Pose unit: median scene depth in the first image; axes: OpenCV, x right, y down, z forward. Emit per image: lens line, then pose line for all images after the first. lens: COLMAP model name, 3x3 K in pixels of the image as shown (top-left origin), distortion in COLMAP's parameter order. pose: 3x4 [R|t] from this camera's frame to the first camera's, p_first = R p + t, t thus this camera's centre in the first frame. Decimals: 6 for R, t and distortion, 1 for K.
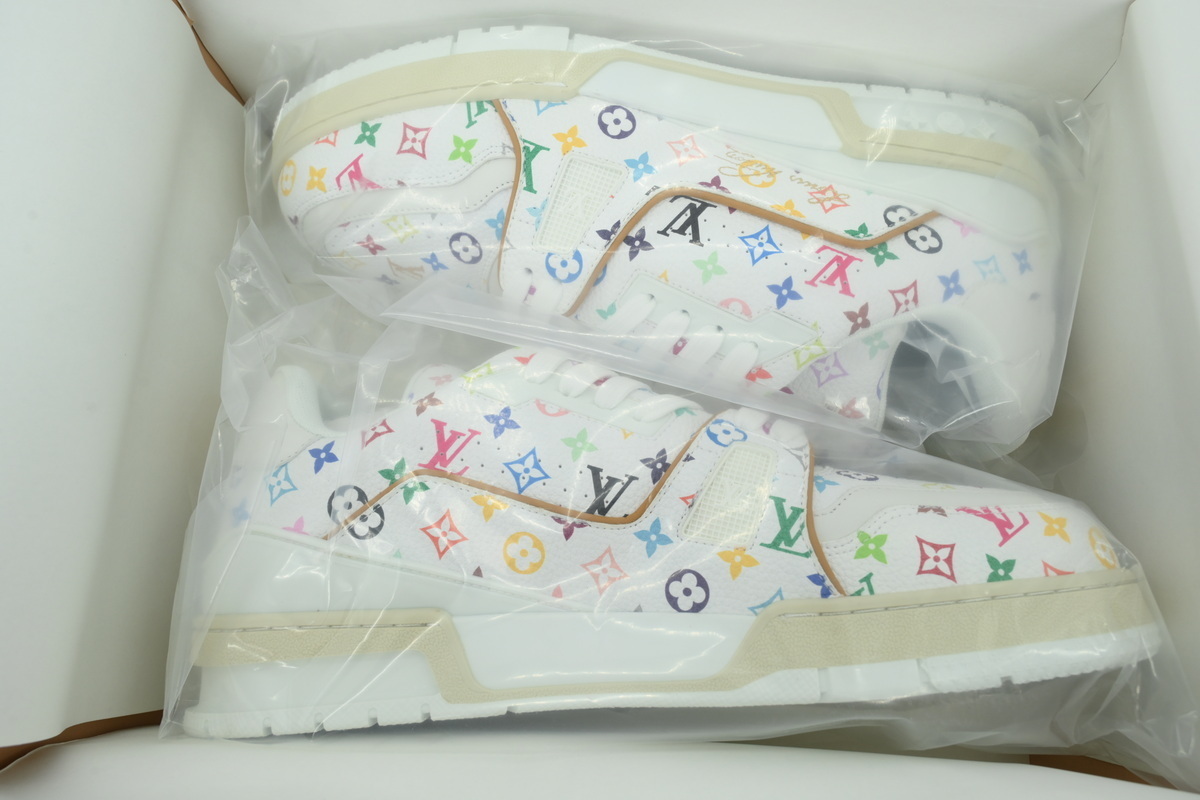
lens RADIAL K [[932.4, 0, 617.9], [0, 932.4, 400.6], [0, 0, 1]] dist [-0.005549, 0.000772]
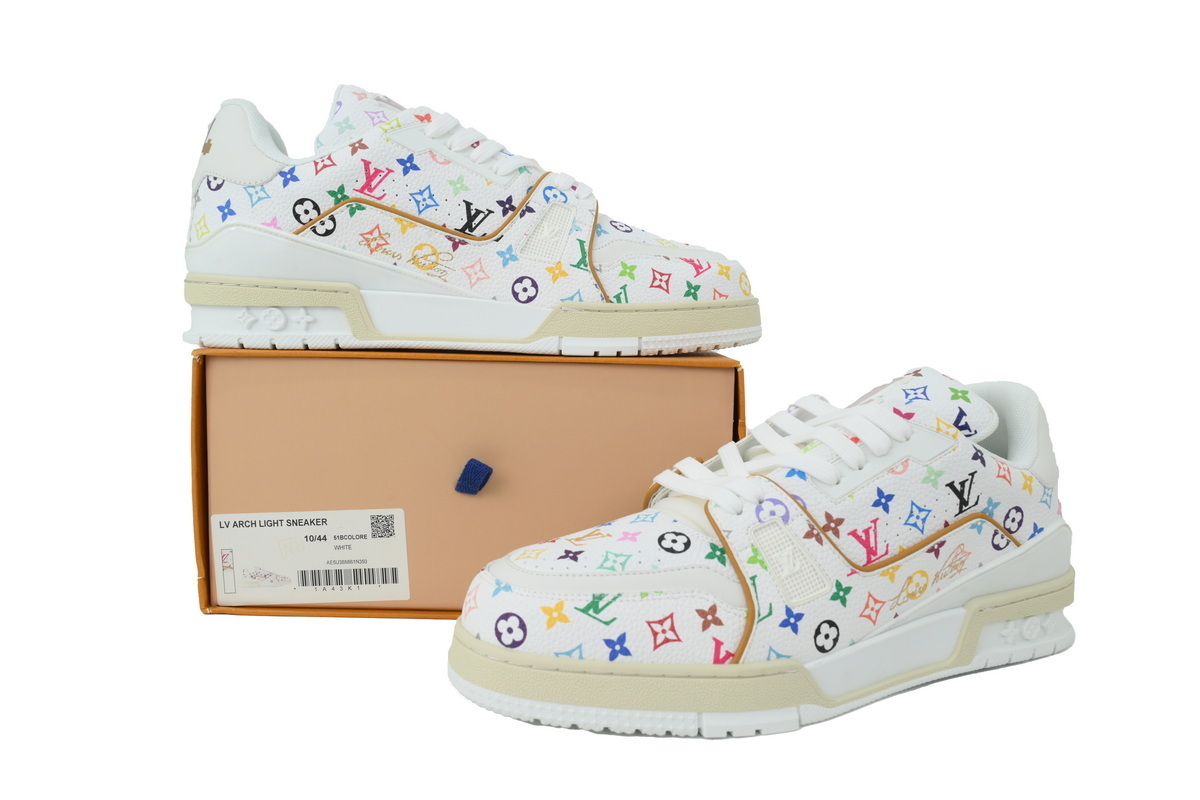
lens RADIAL K [[916.8, 0, 600.0], [0, 916.8, 400.0], [0, 0, 1]] dist [0.003007, -0.001046]
pose [[0.973273, 0.053148, 0.223416, -0.141395], [-0.129732, 0.929994, 0.343919, -0.188117], [-0.189496, -0.363712, 0.912033, -0.612119]]
